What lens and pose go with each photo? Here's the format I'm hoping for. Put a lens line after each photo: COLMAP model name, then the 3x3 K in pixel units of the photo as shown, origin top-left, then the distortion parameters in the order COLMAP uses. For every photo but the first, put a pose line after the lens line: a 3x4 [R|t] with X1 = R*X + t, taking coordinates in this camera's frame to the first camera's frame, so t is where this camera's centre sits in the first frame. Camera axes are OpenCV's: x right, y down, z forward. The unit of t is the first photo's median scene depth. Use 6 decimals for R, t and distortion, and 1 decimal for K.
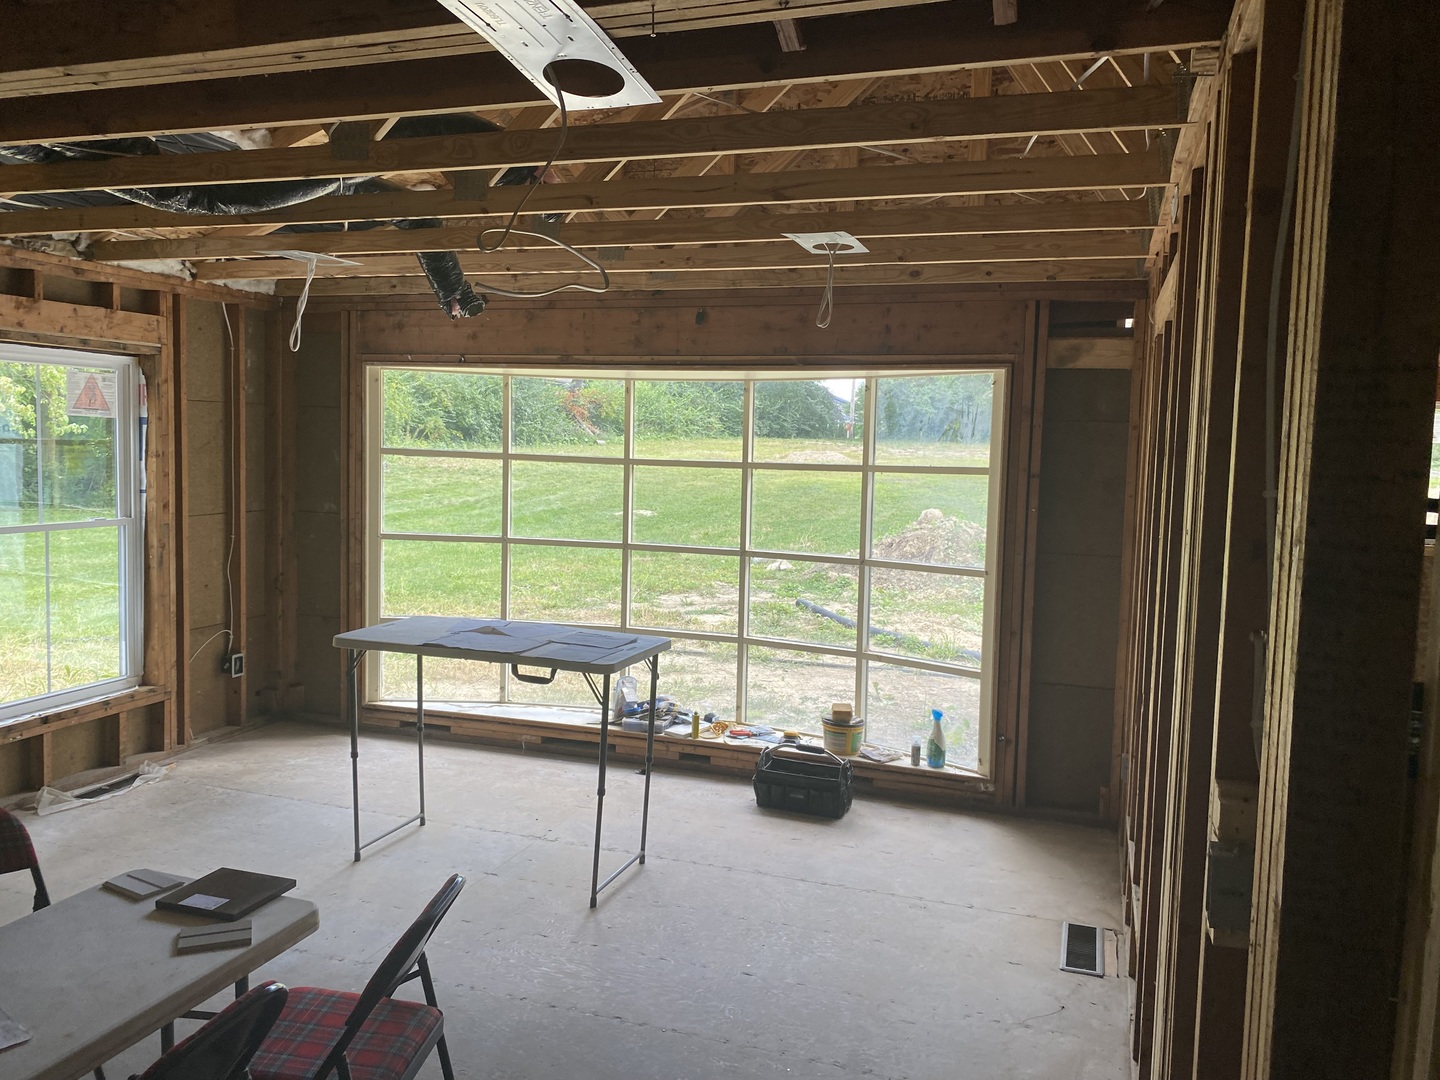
lens RADIAL K [[1091.4, 0, 718.8], [0, 1091.4, 539.3], [0, 0, 1]] dist [-0.009754, -0.025237]
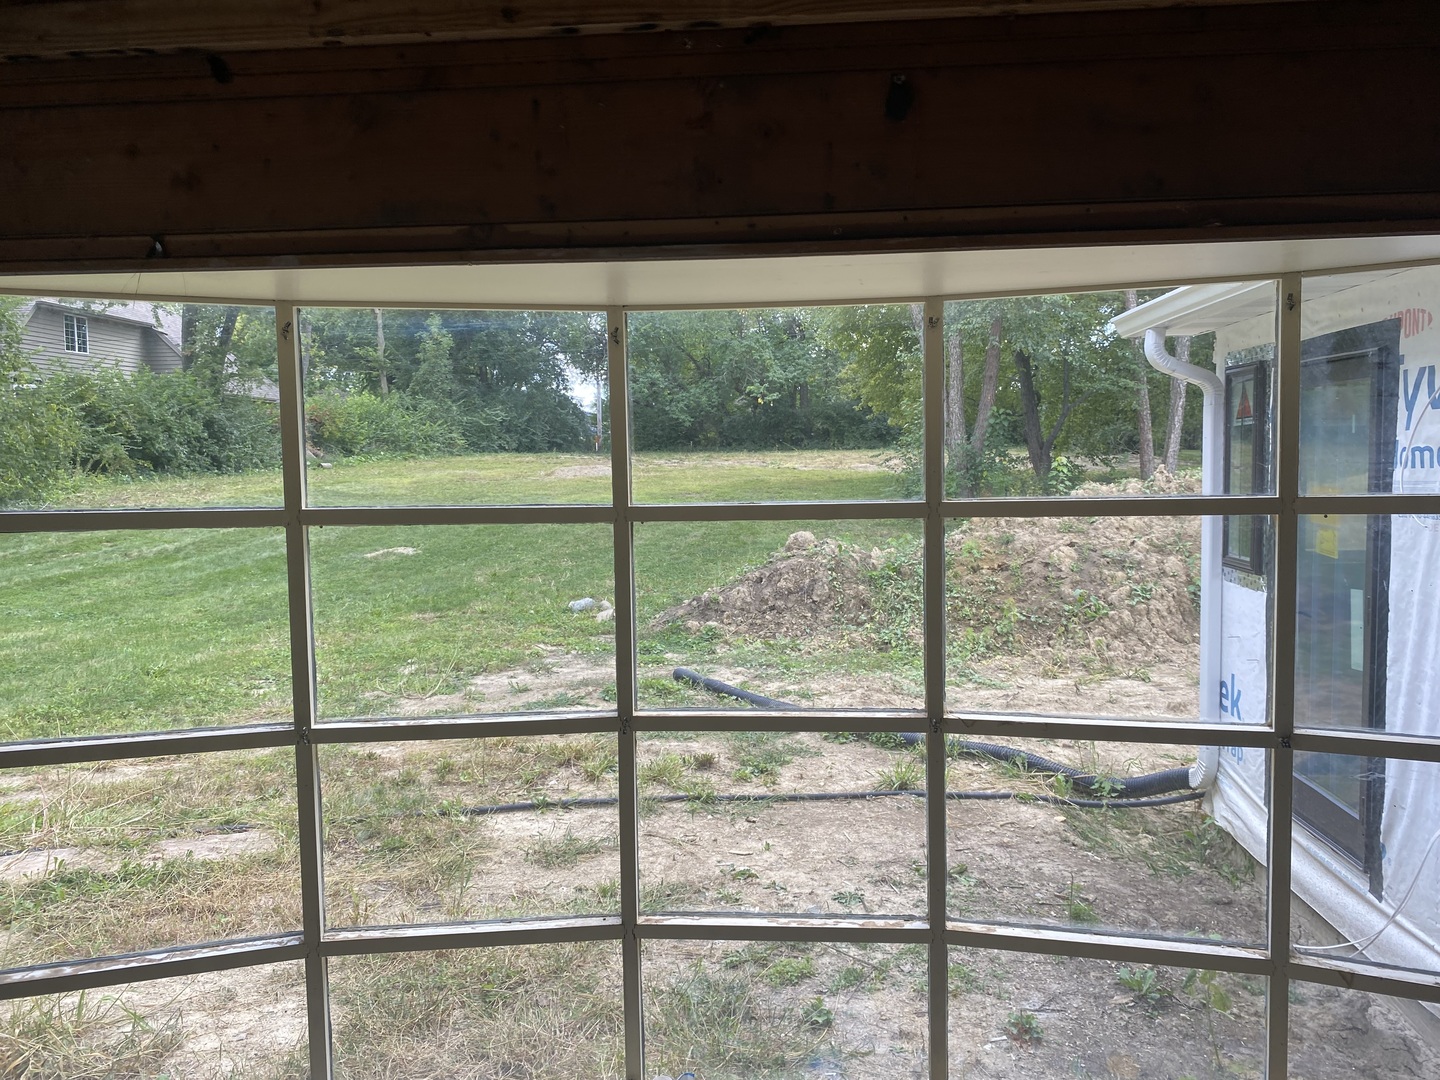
lens RADIAL K [[1091.4, 0, 728.8], [0, 1091.4, 533.4], [0, 0, 1]] dist [-0.009754, -0.025237]
pose [[0.965840, -0.060709, 0.251928, -0.026998], [0.064737, 0.997872, -0.007725, -0.010685], [-0.250923, 0.023770, 0.967715, 0.110582]]
